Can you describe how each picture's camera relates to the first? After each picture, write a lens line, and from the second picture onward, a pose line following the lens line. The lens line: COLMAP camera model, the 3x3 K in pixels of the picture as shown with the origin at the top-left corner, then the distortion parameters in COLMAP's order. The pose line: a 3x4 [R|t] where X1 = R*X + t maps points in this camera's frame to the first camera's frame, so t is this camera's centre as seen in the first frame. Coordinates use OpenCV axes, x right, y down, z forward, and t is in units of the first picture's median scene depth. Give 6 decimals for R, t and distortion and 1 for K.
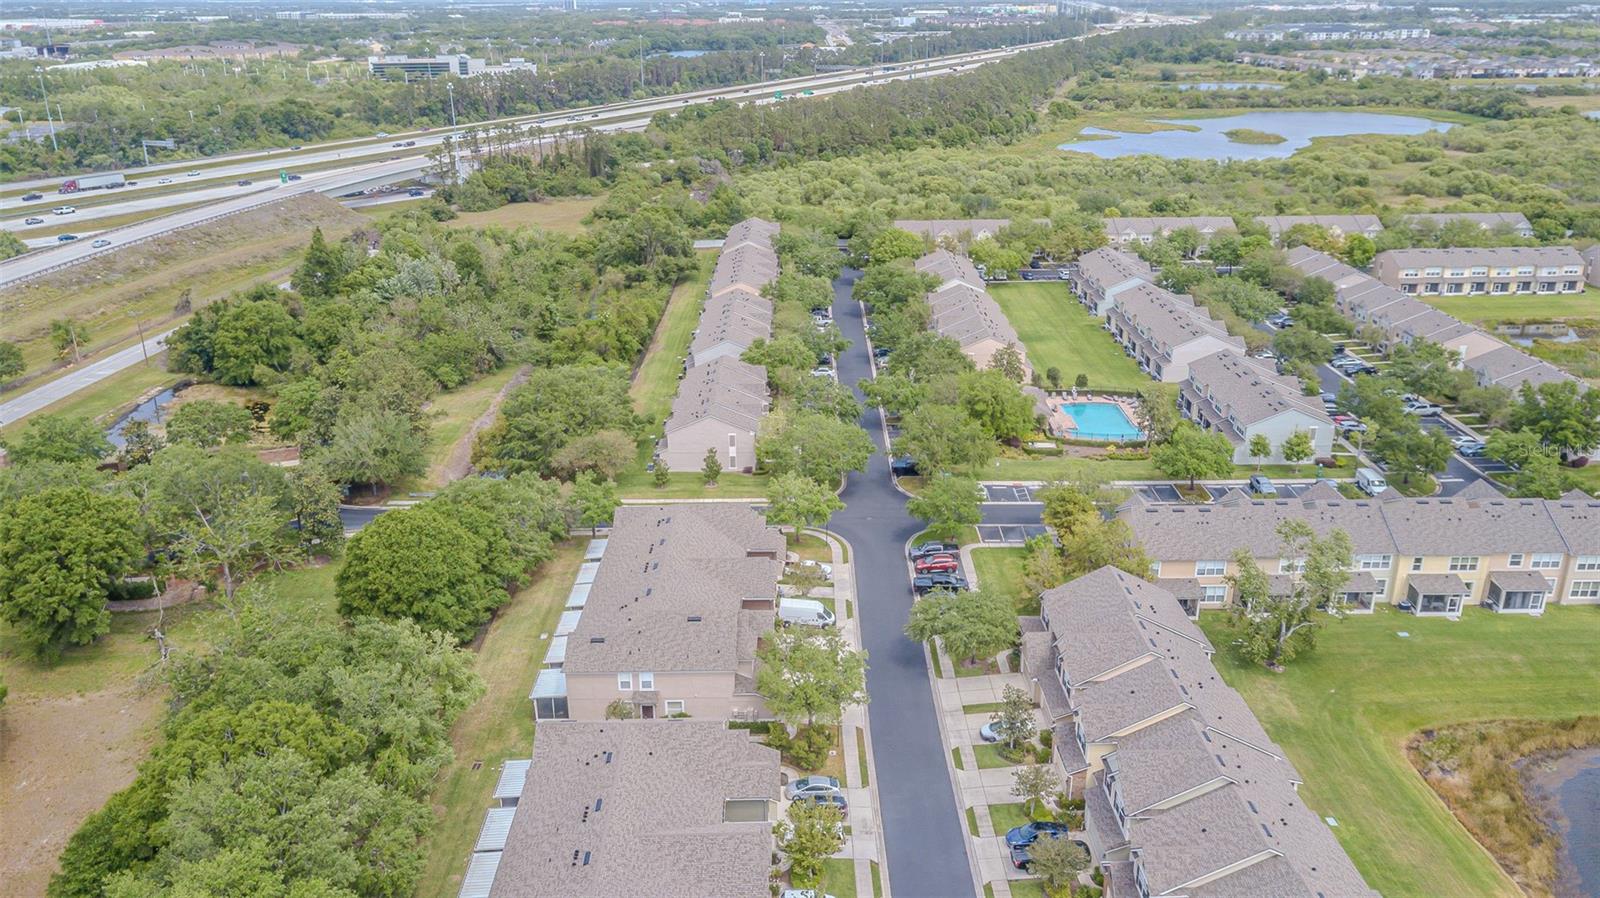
lens RADIAL K [[1221.2, 0, 800.0], [0, 1221.2, 449.0], [0, 0, 1]] dist [0.011280, 0.010662]
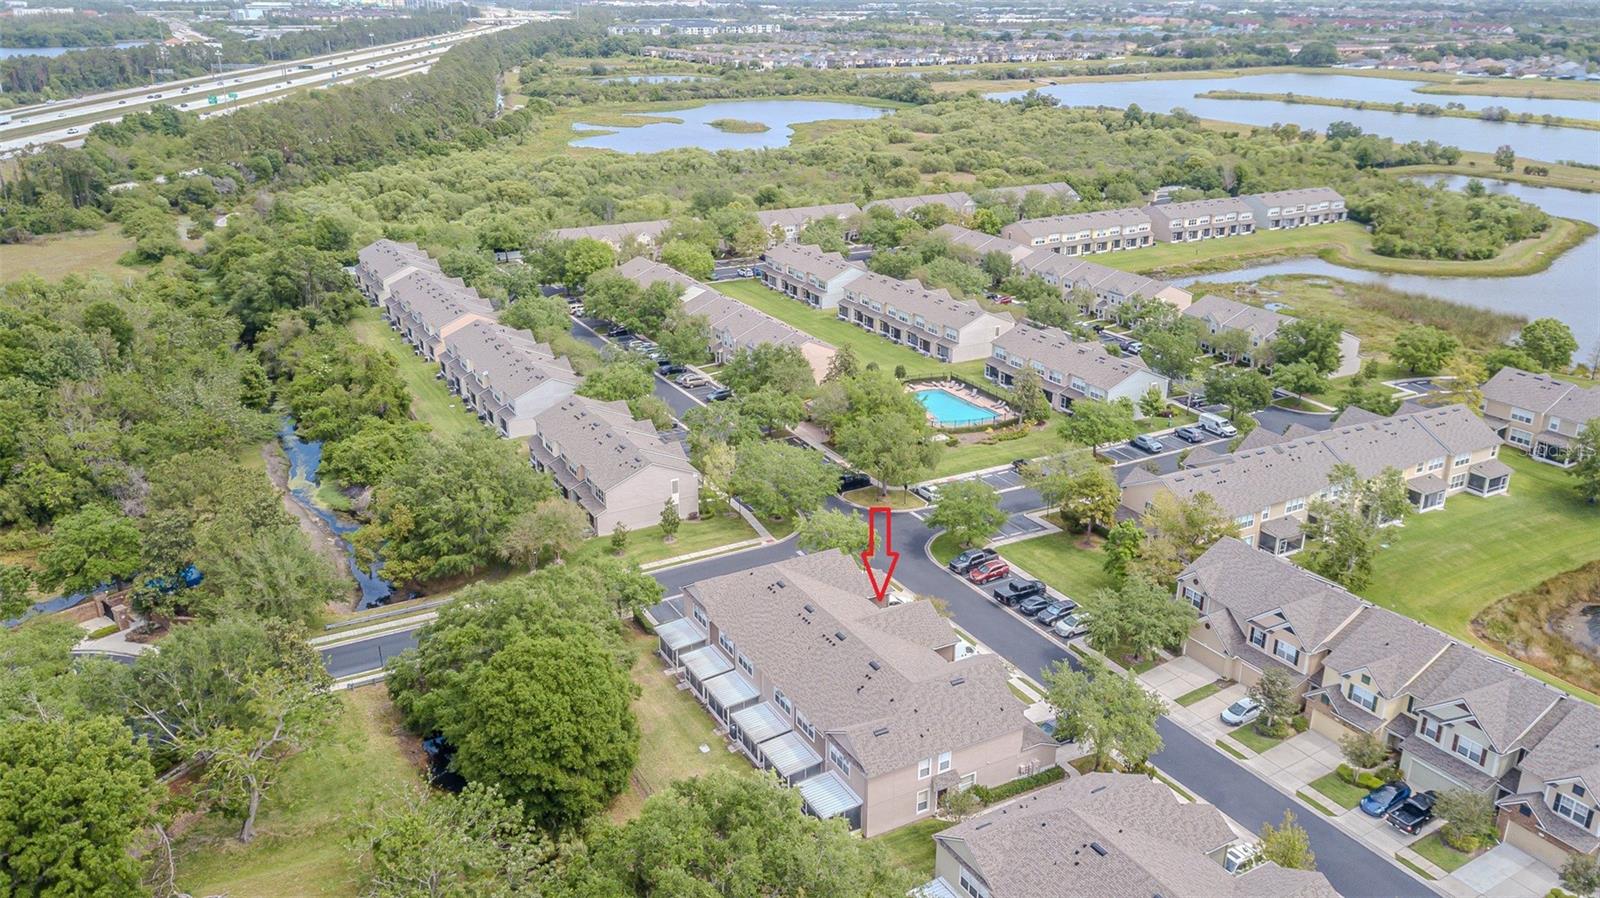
lens RADIAL K [[1235.5, 0, 795.6], [0, 1235.5, 411.8], [0, 0, 1]] dist [0.015899, 0.006099]
pose [[0.875418, -0.147379, 0.460351, -0.225610], [0.159399, 0.987130, 0.012907, -0.034306], [-0.456328, 0.062080, 0.887643, 0.087474]]
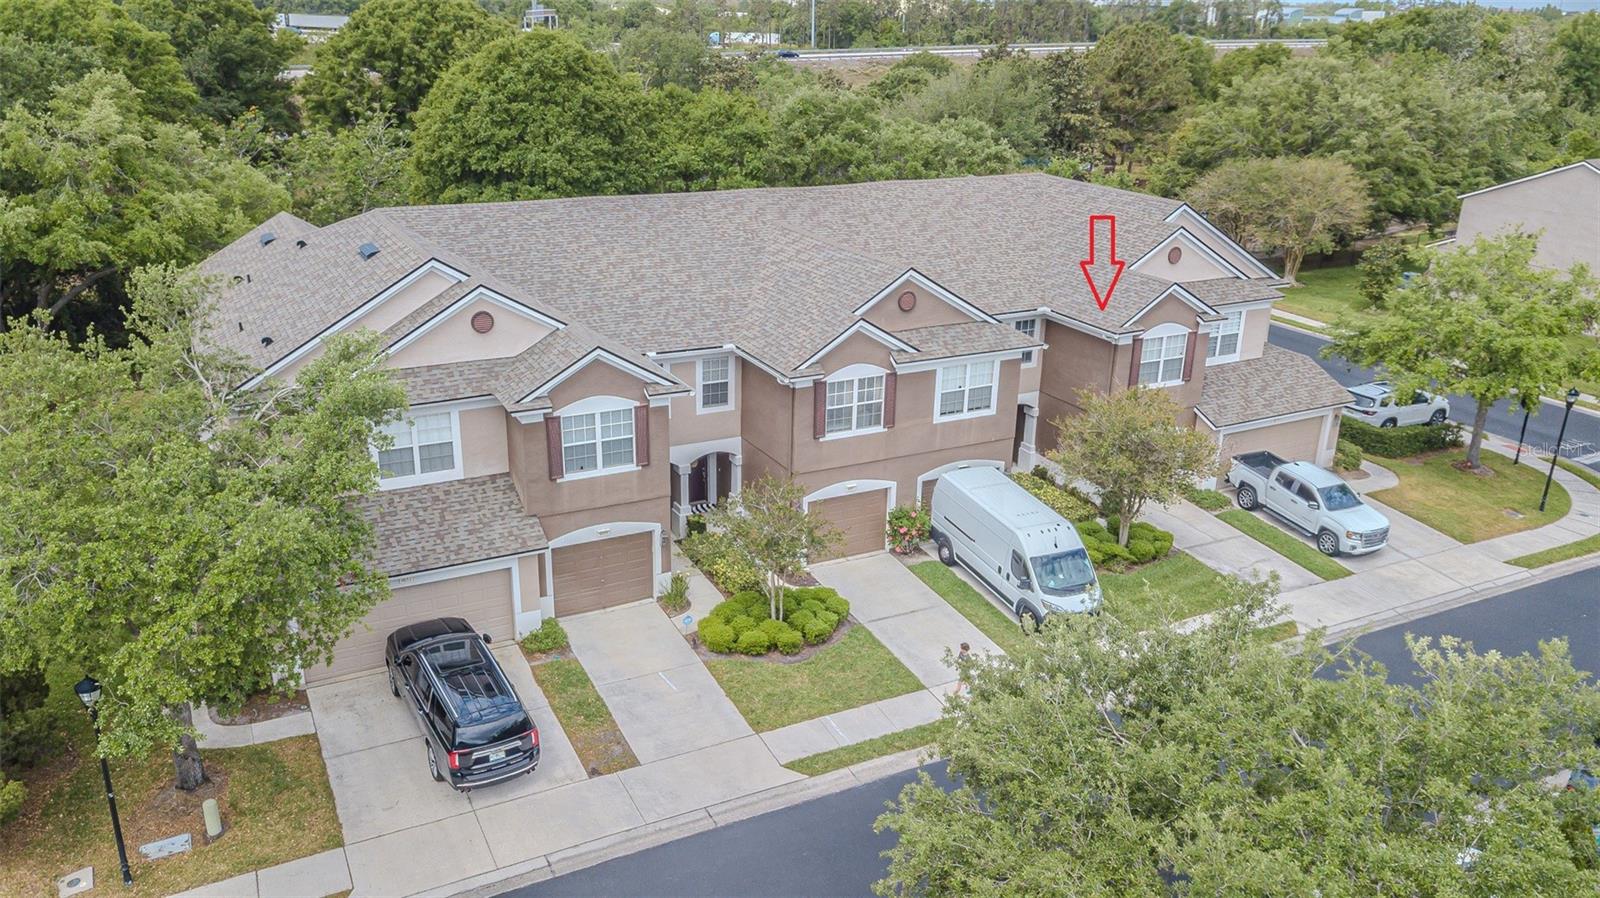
lens RADIAL K [[1261.4, 0, 800.0], [0, 1261.4, 449.0], [0, 0, 1]] dist [0.053490, -0.008153]
pose [[0.475884, 0.321588, -0.818606, 0.094065], [-0.329145, 0.928238, 0.173314, 0.035857], [0.815597, 0.186963, 0.547582, 0.347051]]
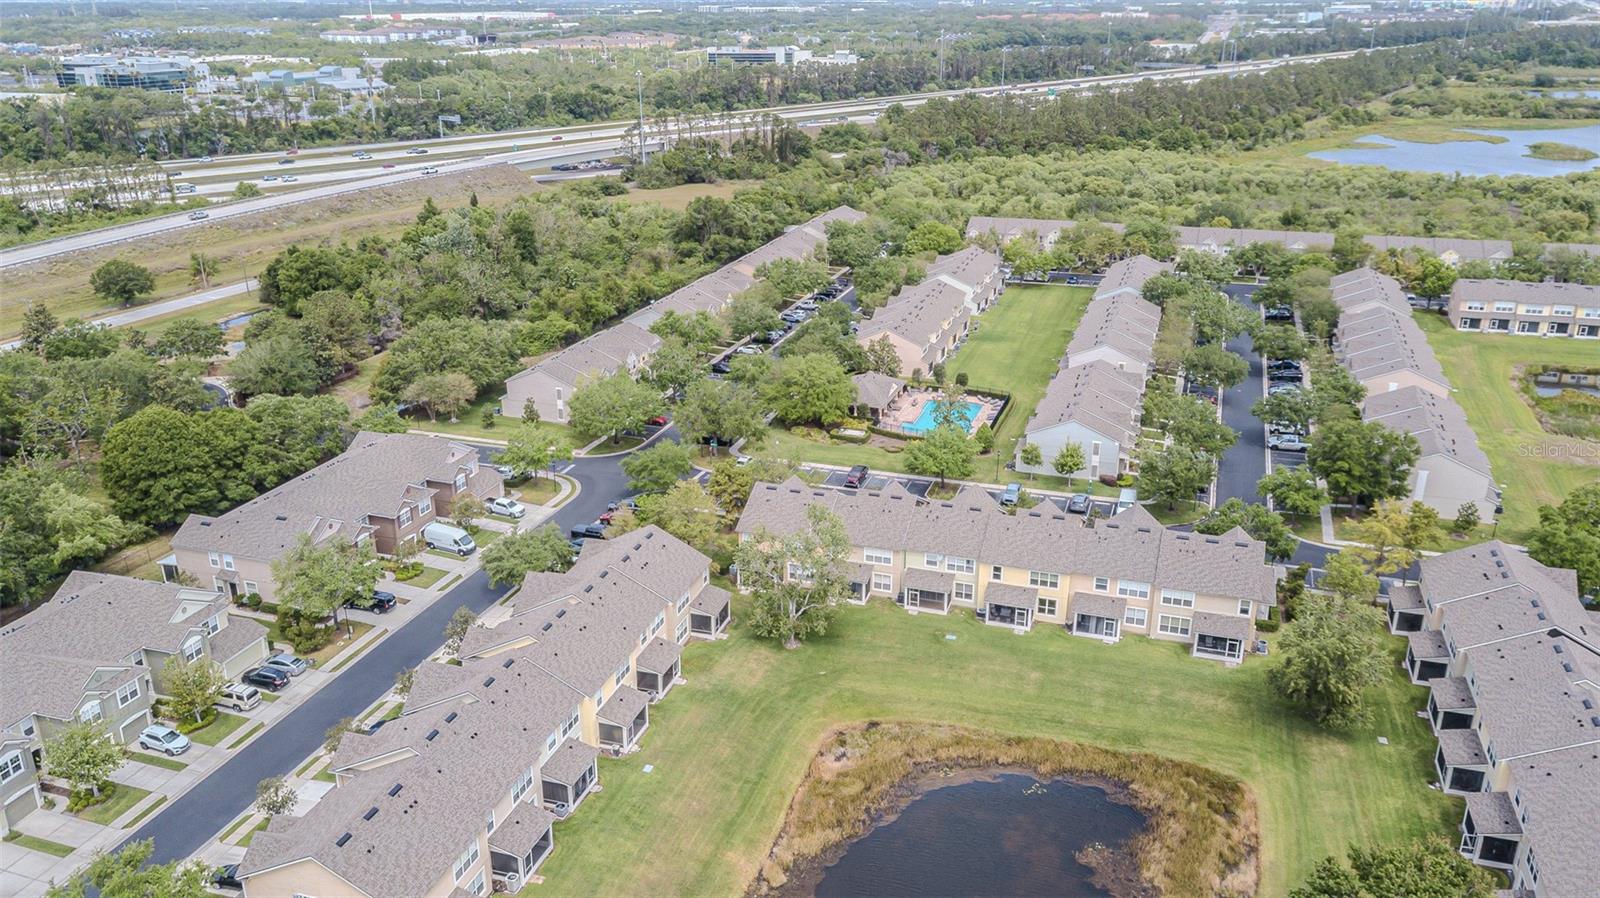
lens RADIAL K [[1235.5, 0, 795.6], [0, 1235.5, 411.8], [0, 0, 1]] dist [0.015899, 0.006099]
pose [[0.946426, 0.106042, -0.305012, 0.284979], [-0.113965, 0.993451, -0.008235, -0.003712], [0.302141, 0.042555, 0.952313, -0.001127]]
